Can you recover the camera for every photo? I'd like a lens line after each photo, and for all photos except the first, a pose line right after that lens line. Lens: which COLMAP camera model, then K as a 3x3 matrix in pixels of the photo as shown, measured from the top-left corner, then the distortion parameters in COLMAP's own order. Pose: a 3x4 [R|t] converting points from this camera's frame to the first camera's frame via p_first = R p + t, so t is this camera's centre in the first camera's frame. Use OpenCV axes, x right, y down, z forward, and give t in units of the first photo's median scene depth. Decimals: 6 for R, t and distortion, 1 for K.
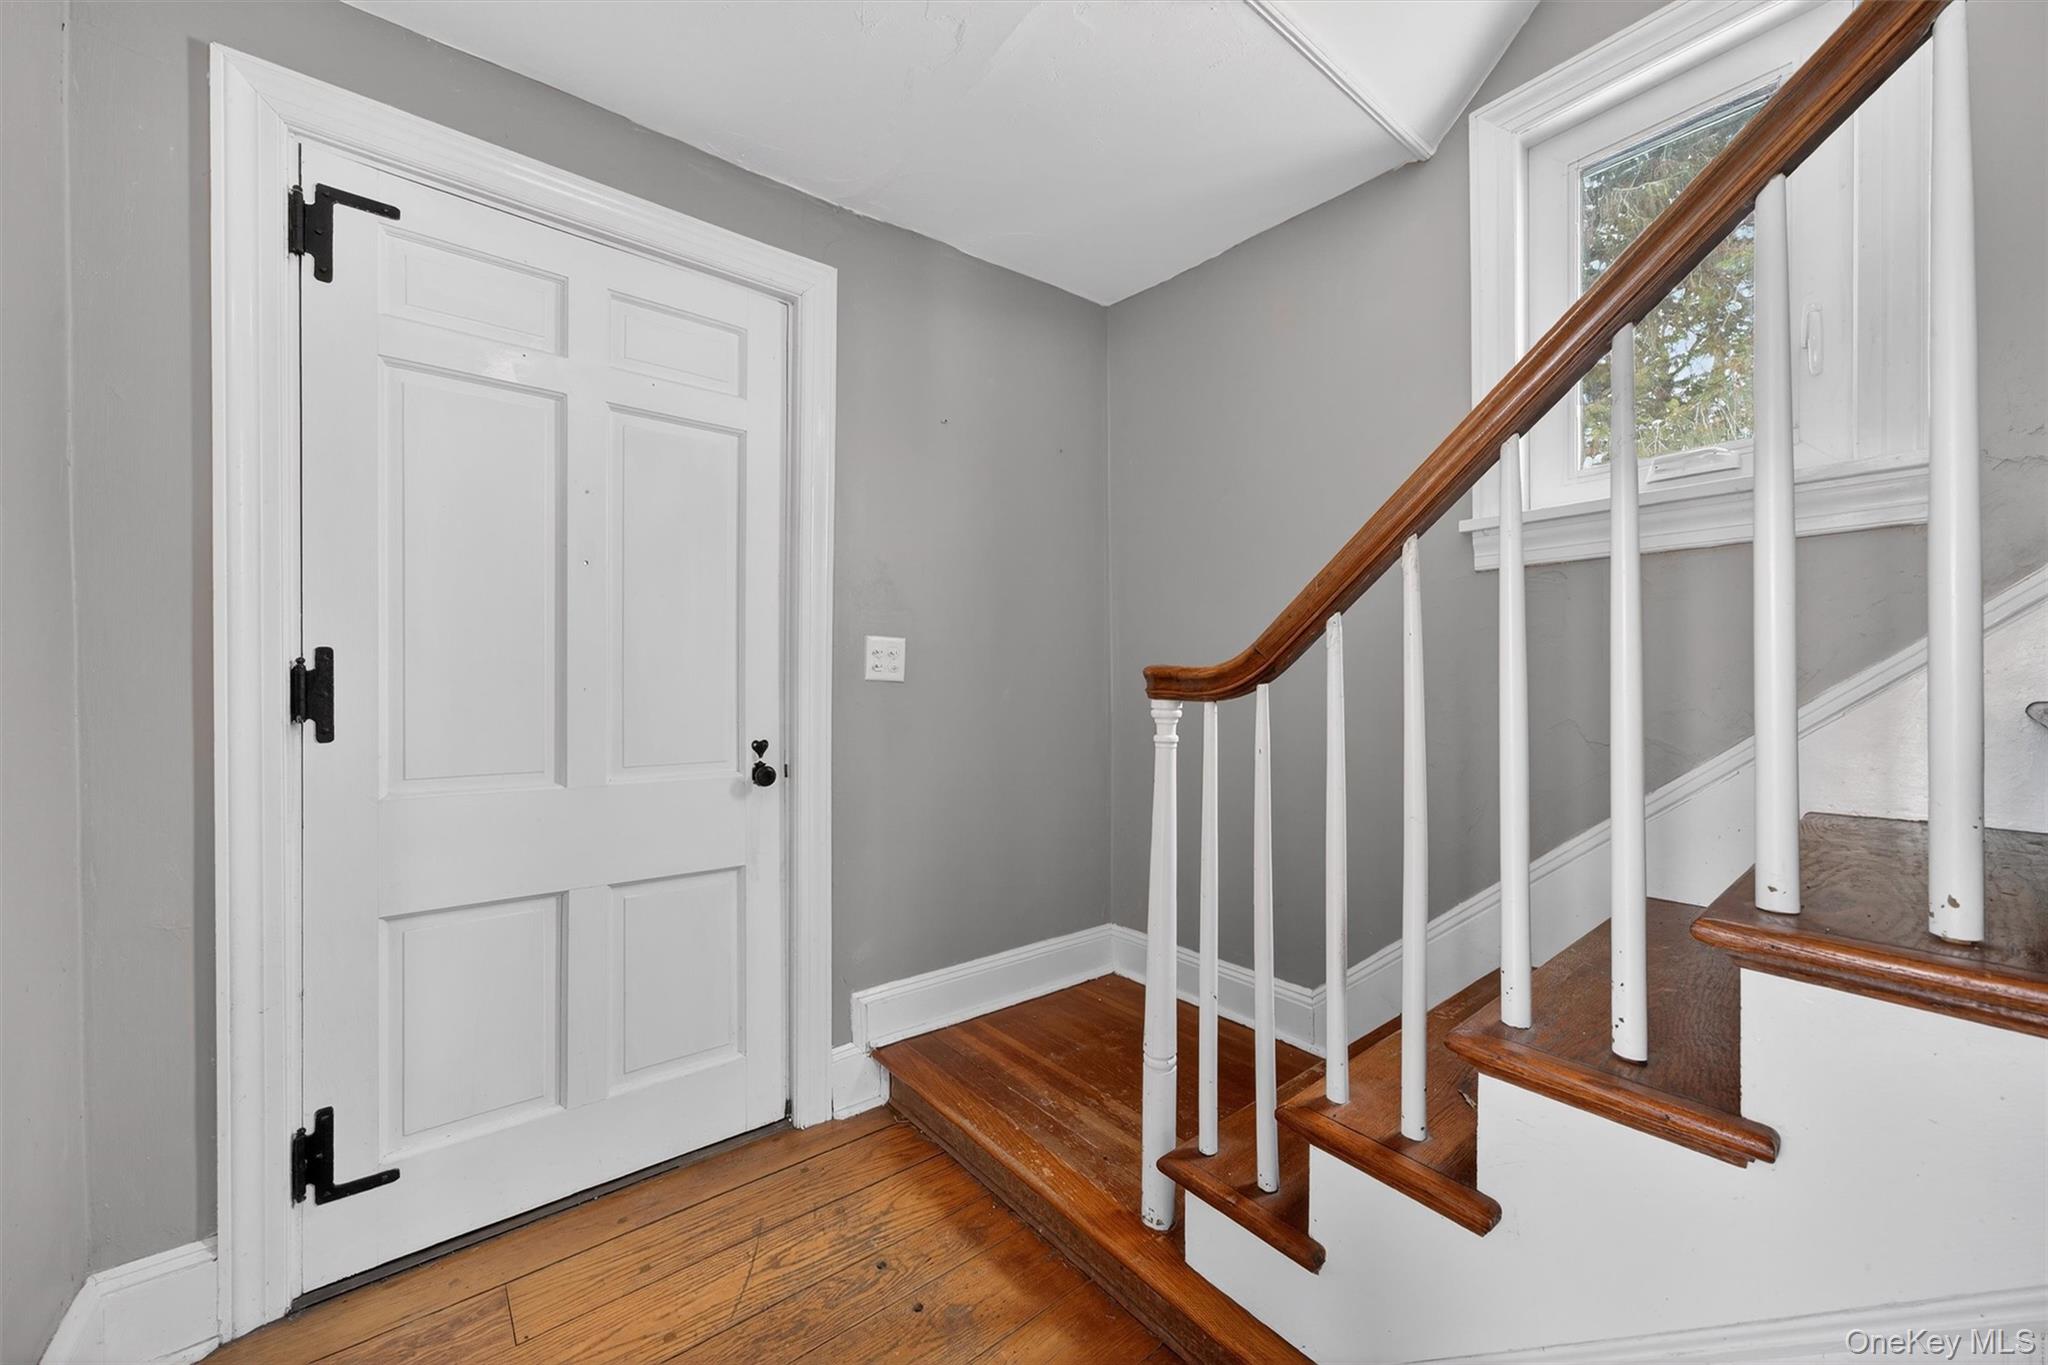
lens RADIAL K [[758.7, 0, 1021.6], [0, 758.7, 690.2], [0, 0, 1]] dist [-0.005770, 0.001085]
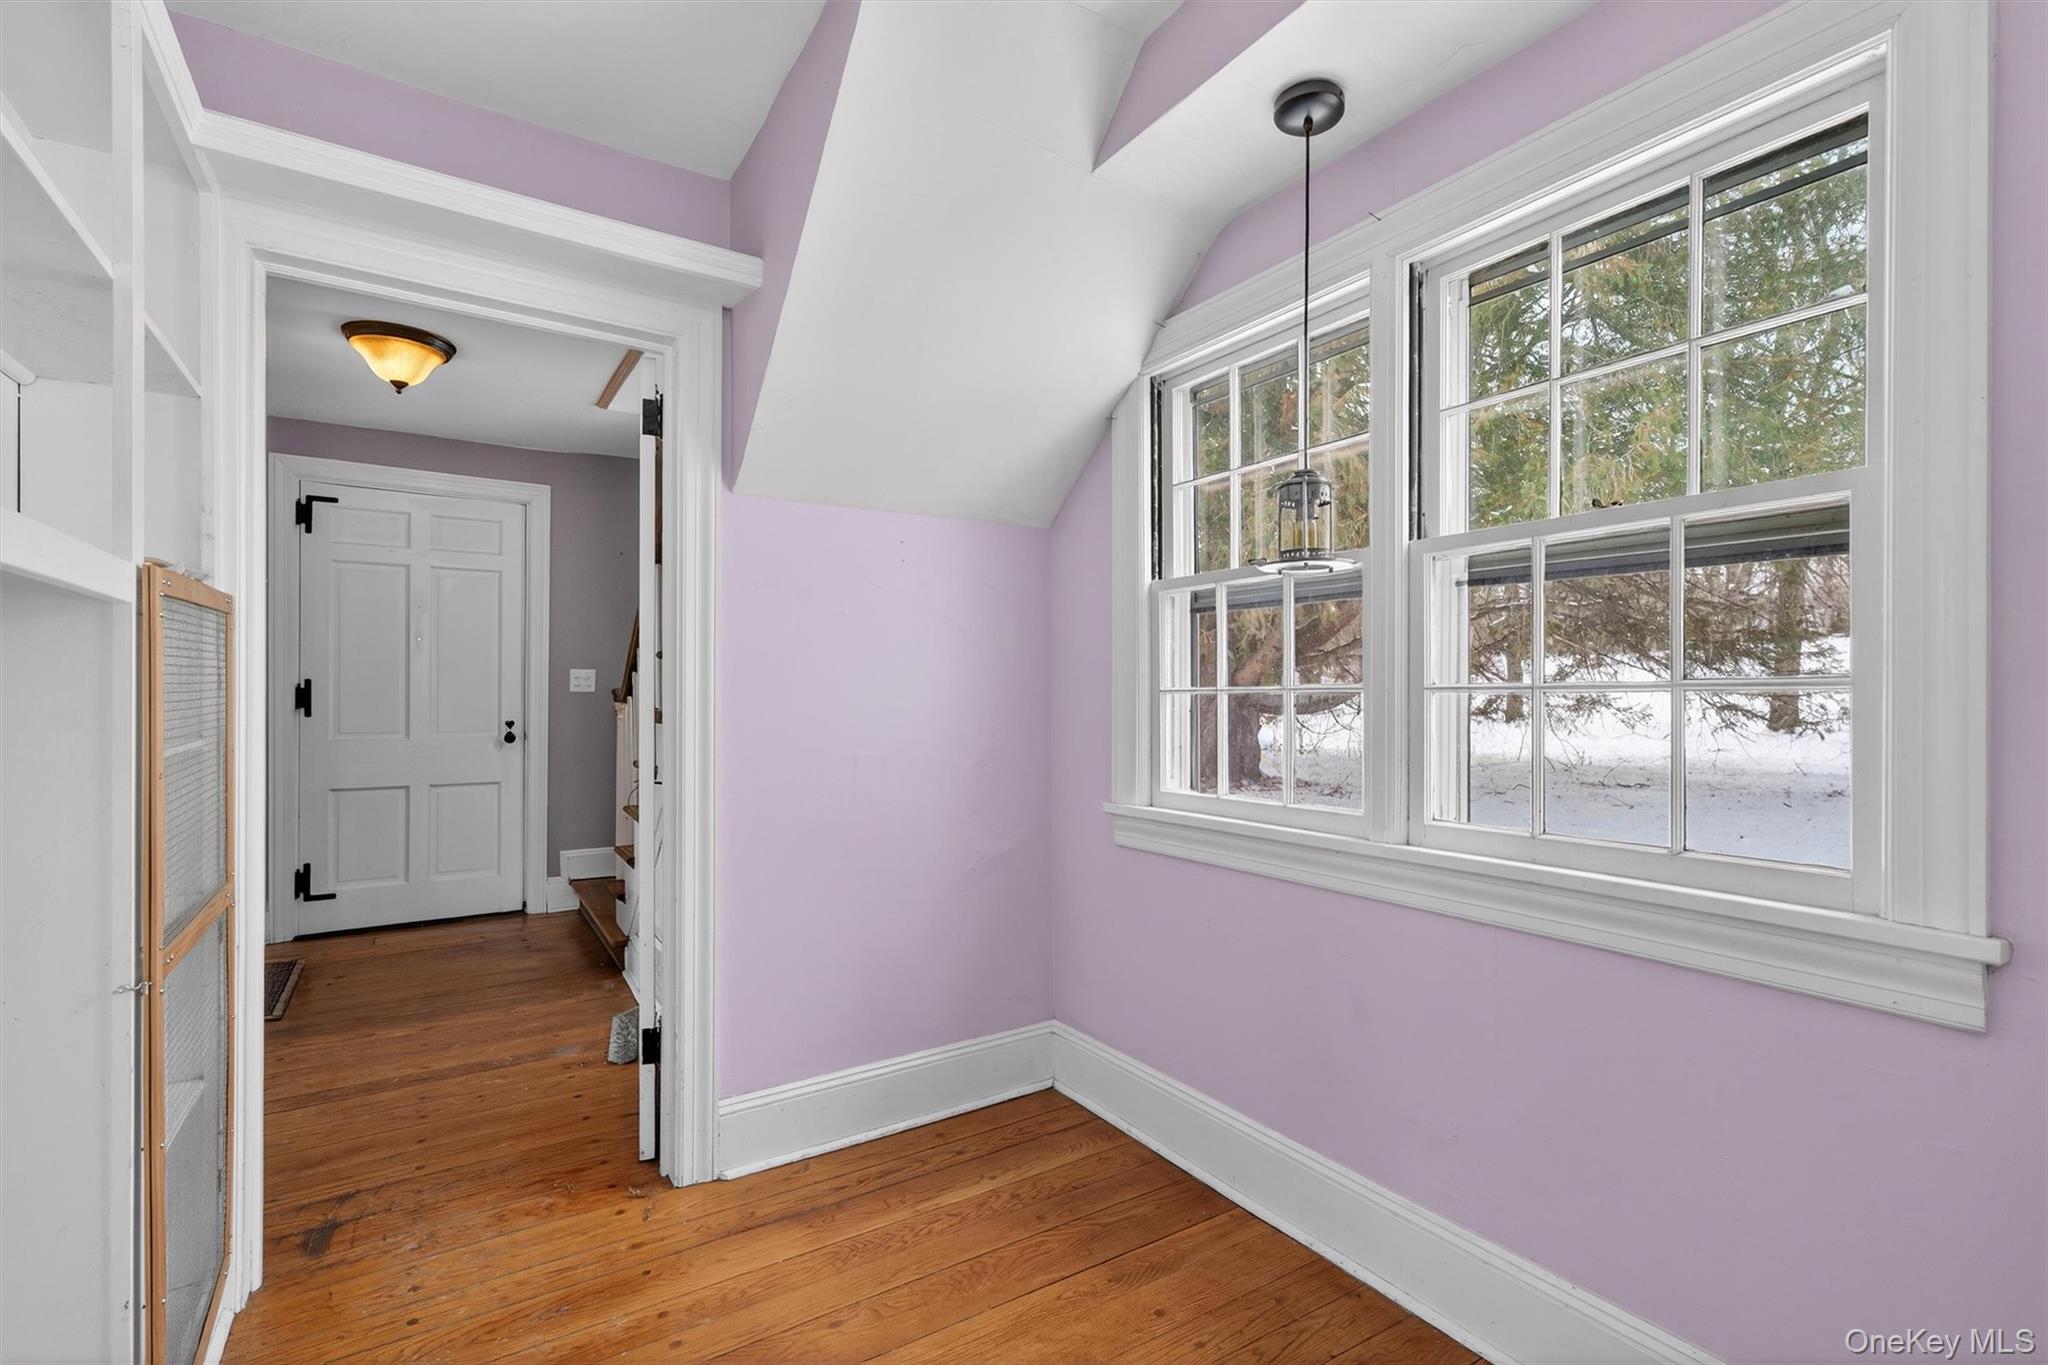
lens RADIAL K [[893.3, 0, 1018.1], [0, 893.3, 699.8], [0, 0, 1]] dist [-0.000722, 0.001587]
pose [[0.995515, 0.008472, -0.094221, 1.633091], [-0.008302, 0.999963, 0.002196, -0.010169], [0.094236, -0.001404, 0.995549, -1.660168]]
